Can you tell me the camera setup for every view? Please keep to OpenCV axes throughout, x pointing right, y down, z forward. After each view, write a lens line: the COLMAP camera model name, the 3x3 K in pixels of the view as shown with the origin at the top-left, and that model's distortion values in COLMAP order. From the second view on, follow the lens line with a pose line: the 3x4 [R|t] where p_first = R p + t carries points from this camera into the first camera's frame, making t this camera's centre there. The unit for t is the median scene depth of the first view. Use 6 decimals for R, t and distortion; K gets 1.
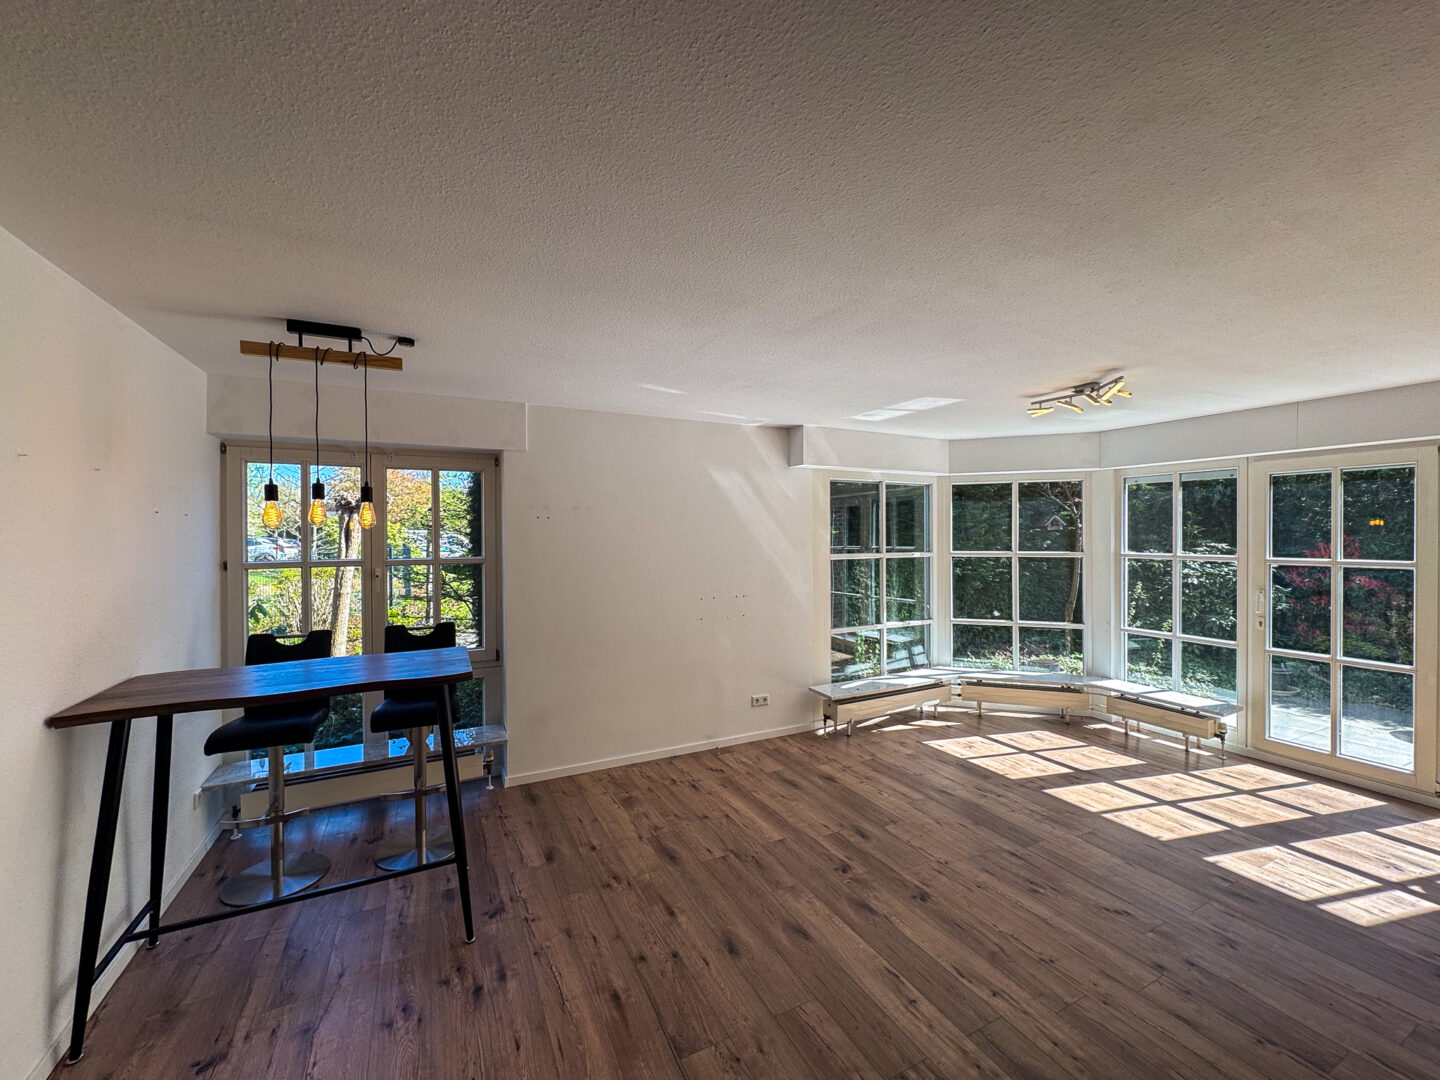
lens RADIAL K [[585.7, 0, 728.2], [0, 585.7, 540.9], [0, 0, 1]] dist [0.014421, 0.000301]
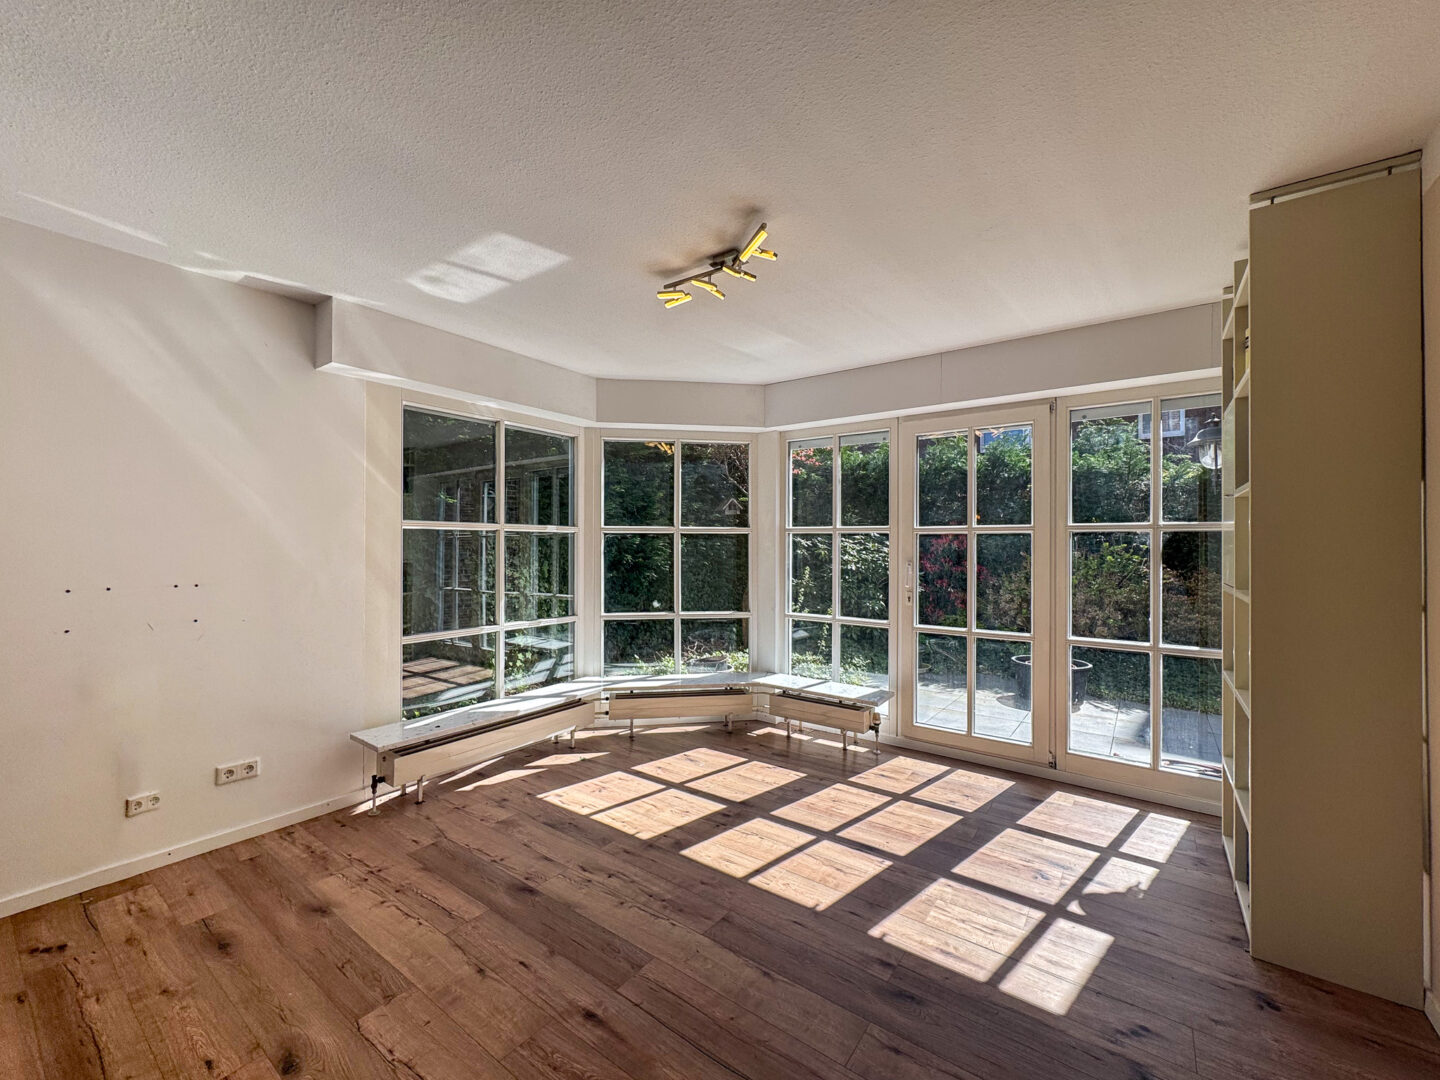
lens RADIAL K [[585.7, 0, 728.2], [0, 585.7, 540.9], [0, 0, 1]] dist [0.014421, 0.000301]
pose [[0.893063, 0.013428, 0.449731, 0.213441], [-0.004014, 0.999753, -0.021879, 0.063050], [-0.449913, 0.017734, 0.892896, 0.280520]]
